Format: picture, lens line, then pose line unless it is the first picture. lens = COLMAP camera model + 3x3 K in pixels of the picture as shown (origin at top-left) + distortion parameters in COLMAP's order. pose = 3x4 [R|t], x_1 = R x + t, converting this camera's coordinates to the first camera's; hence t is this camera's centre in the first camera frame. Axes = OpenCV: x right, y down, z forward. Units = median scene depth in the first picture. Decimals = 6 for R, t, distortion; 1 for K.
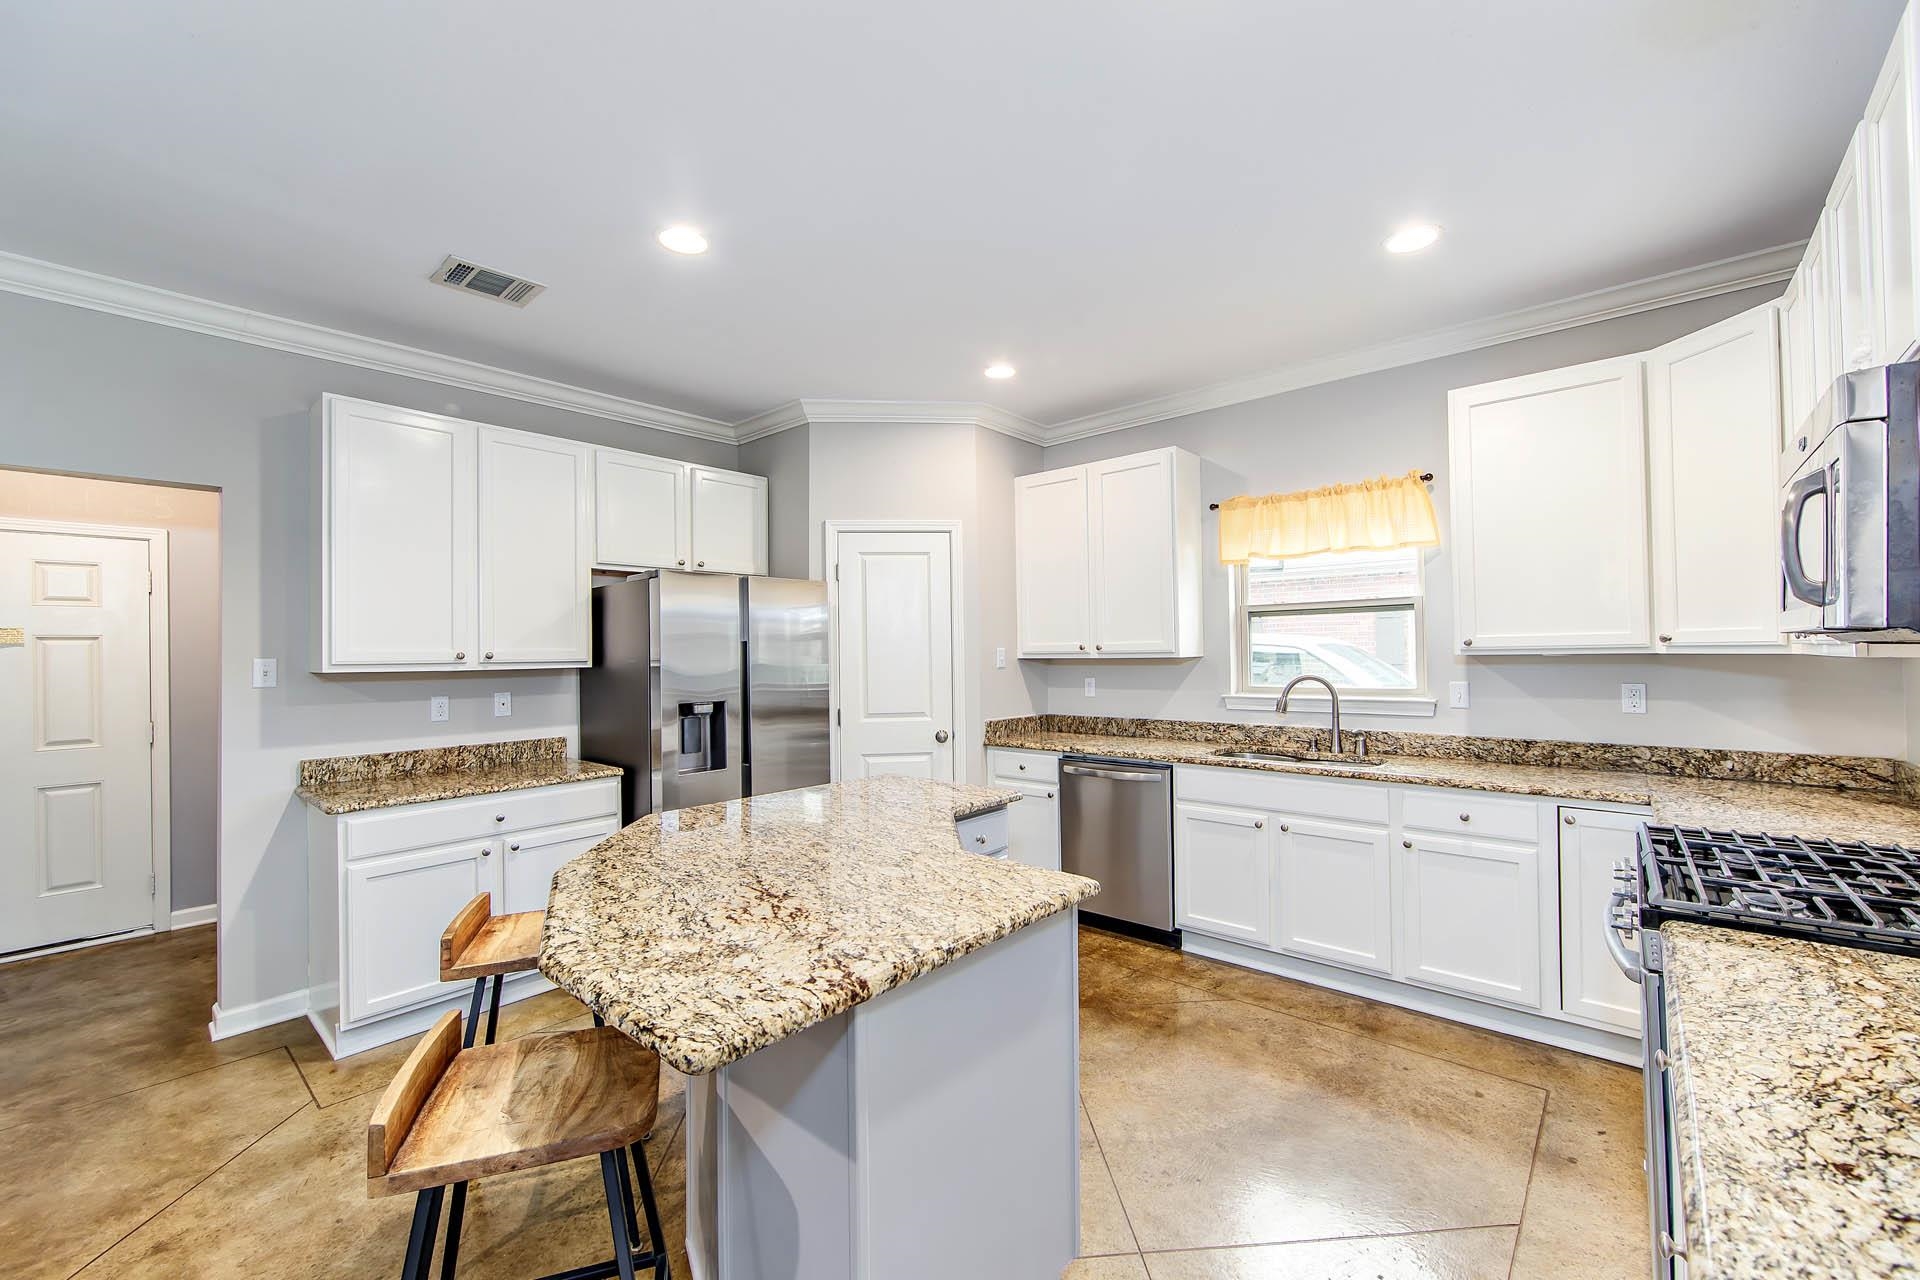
lens RADIAL K [[773.0, 0, 957.5], [0, 773.0, 640.6], [0, 0, 1]] dist [-0.000161, 0.000023]
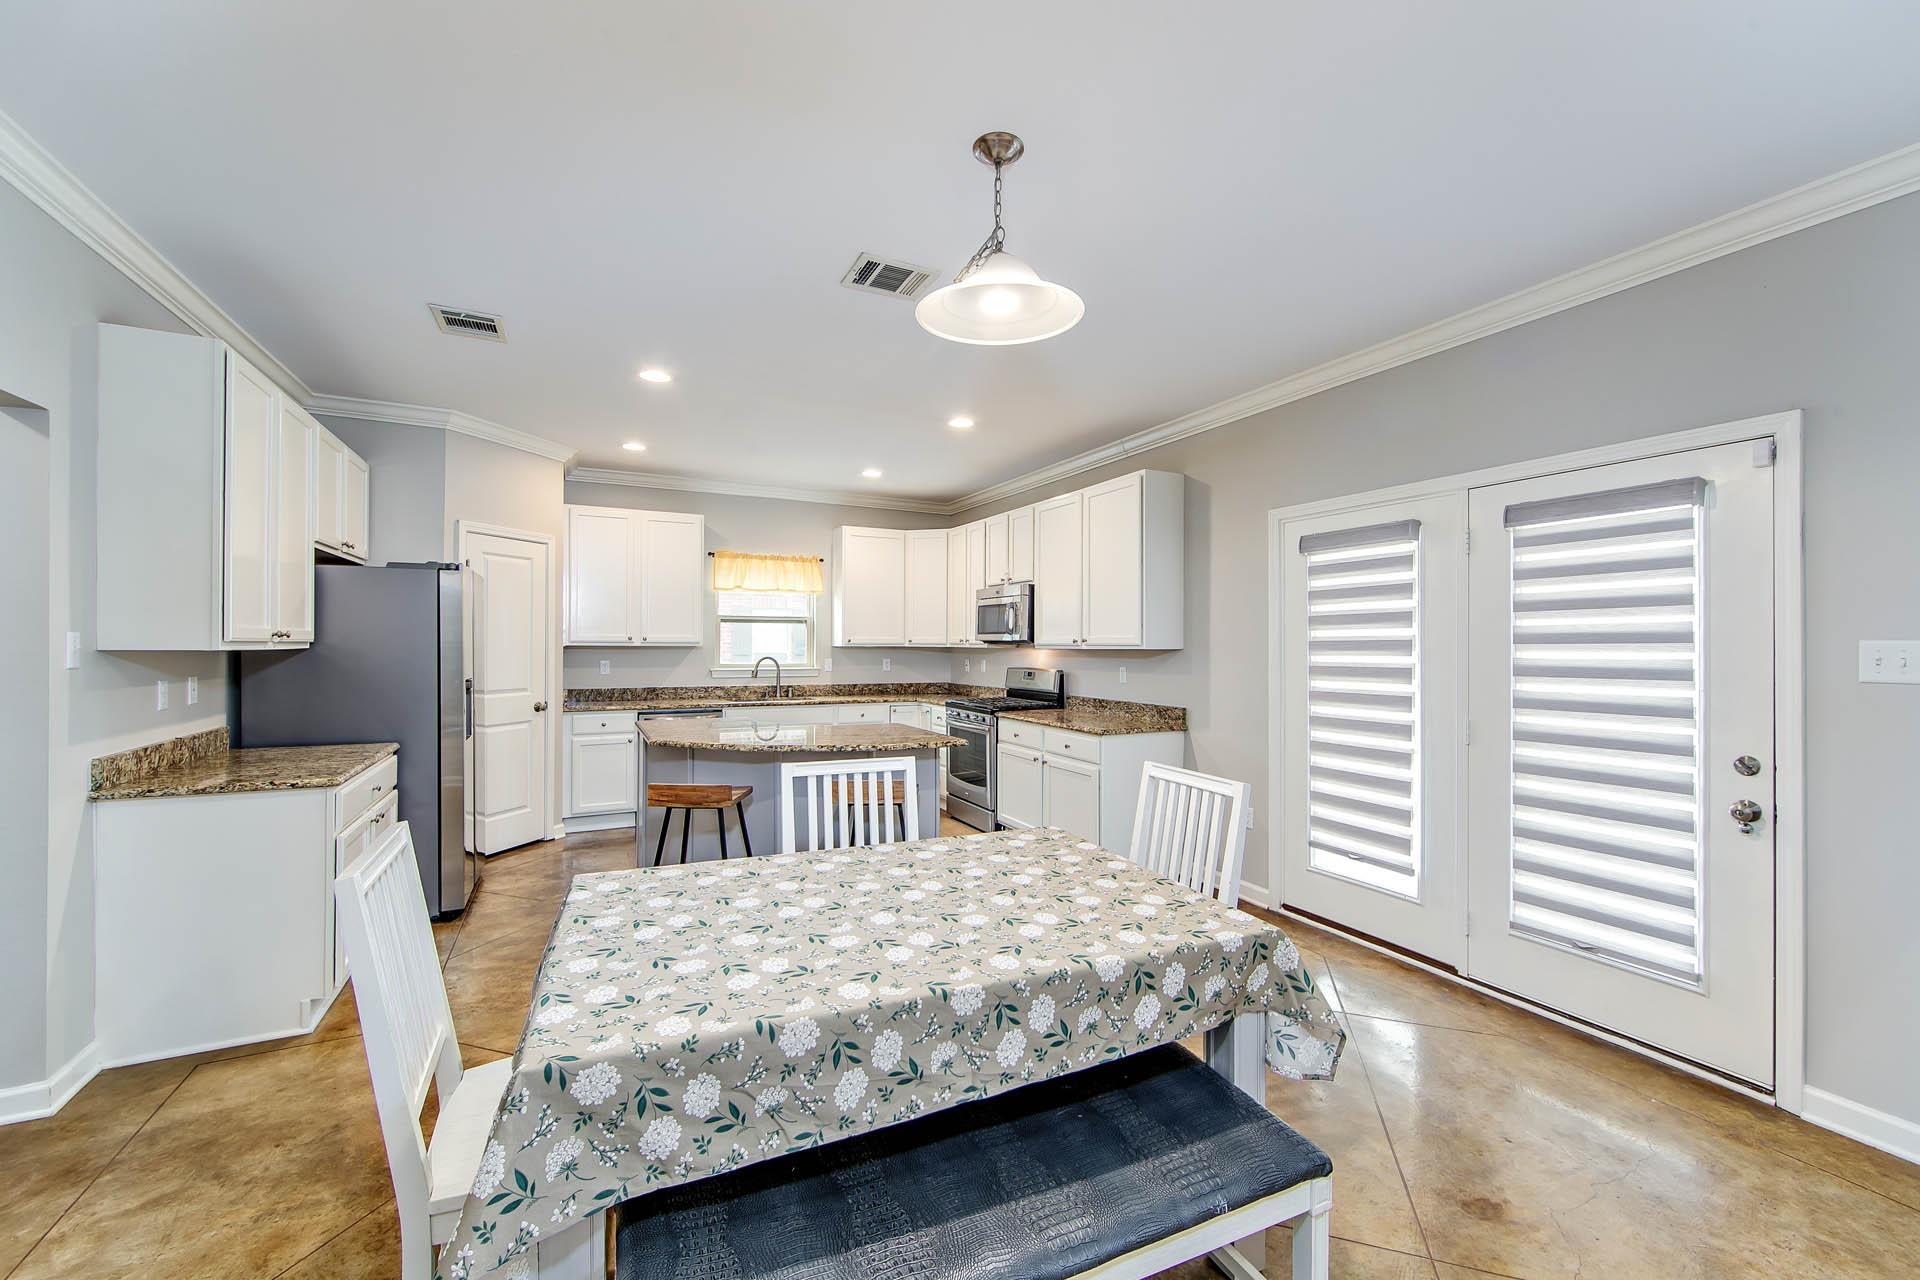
lens RADIAL K [[773.0, 0, 955.8], [0, 773.0, 643.8], [0, 0, 1]] dist [-0.000161, 0.000023]
pose [[0.382668, 0.015359, 0.923758, -1.065593], [-0.024760, 0.999673, -0.006365, 0.015521], [-0.923554, -0.020437, 0.382923, -0.114328]]
